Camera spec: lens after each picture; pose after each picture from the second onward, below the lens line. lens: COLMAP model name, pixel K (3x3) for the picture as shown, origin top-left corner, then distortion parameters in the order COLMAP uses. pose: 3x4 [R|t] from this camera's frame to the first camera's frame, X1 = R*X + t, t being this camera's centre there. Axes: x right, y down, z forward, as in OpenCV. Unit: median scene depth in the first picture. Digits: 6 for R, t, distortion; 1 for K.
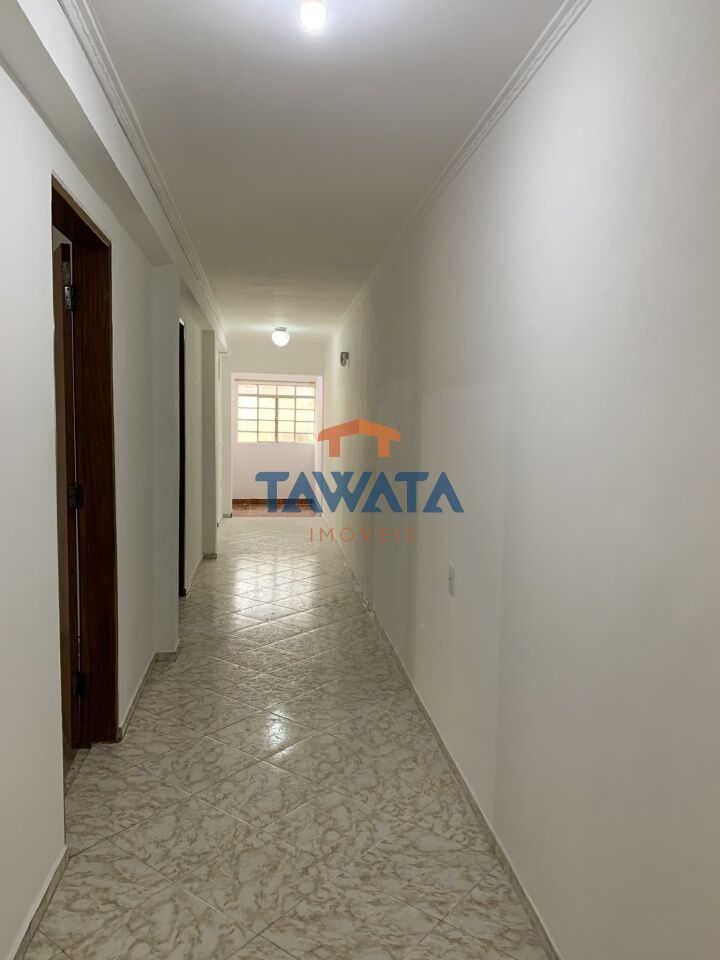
lens RADIAL K [[715.2, 0, 360.1], [0, 715.2, 479.8], [0, 0, 1]] dist [0.014554, 0.001662]
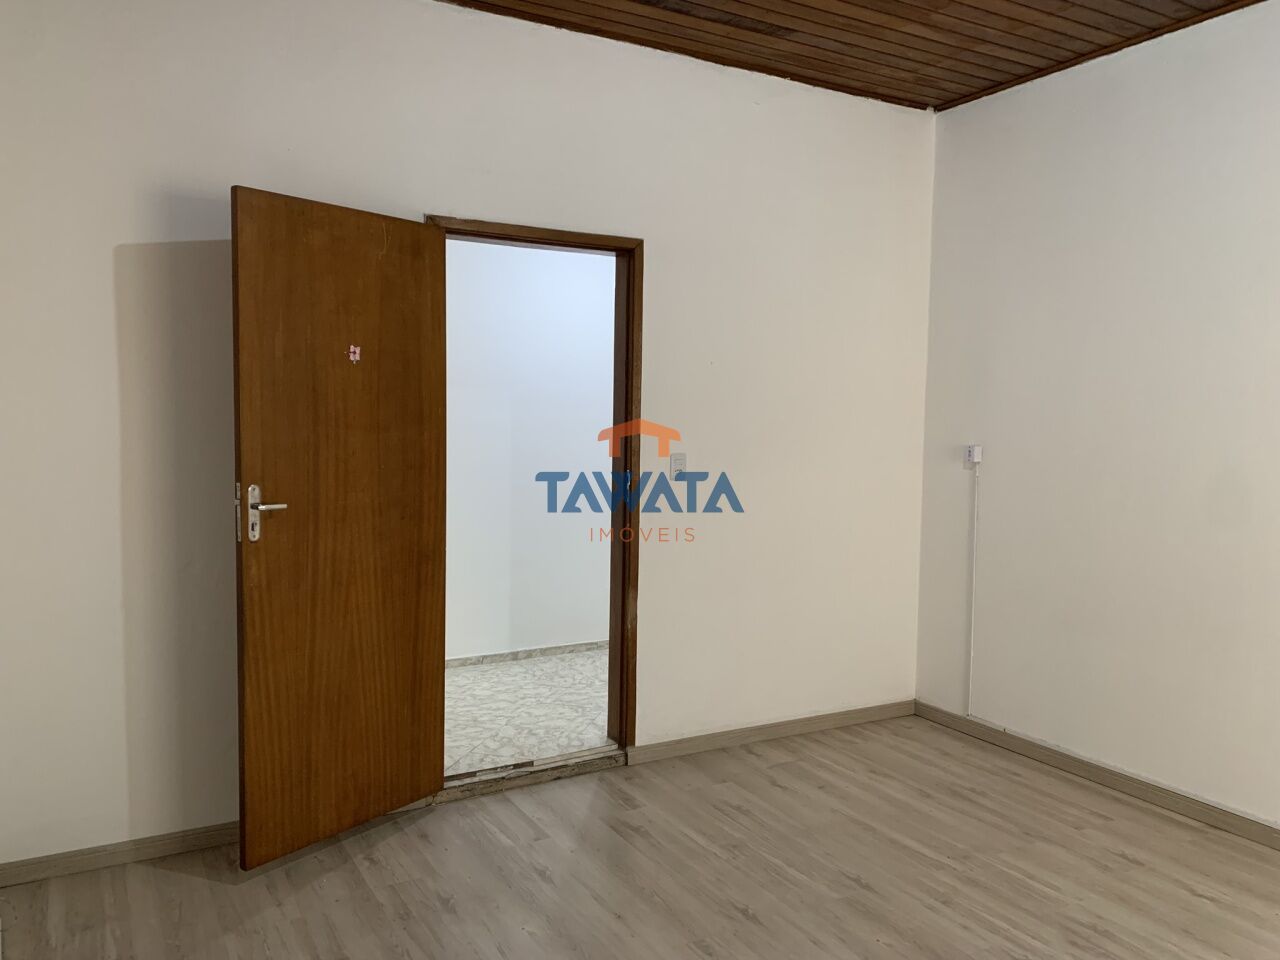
lens RADIAL K [[953.6, 0, 638.6], [0, 953.6, 480.3], [0, 0, 1]] dist [0.014554, 0.001662]
pose [[-0.377701, -0.080276, 0.922441, -1.873218], [0.064785, 0.991502, 0.112812, -0.138013], [-0.923658, 0.102369, -0.369291, 1.433410]]
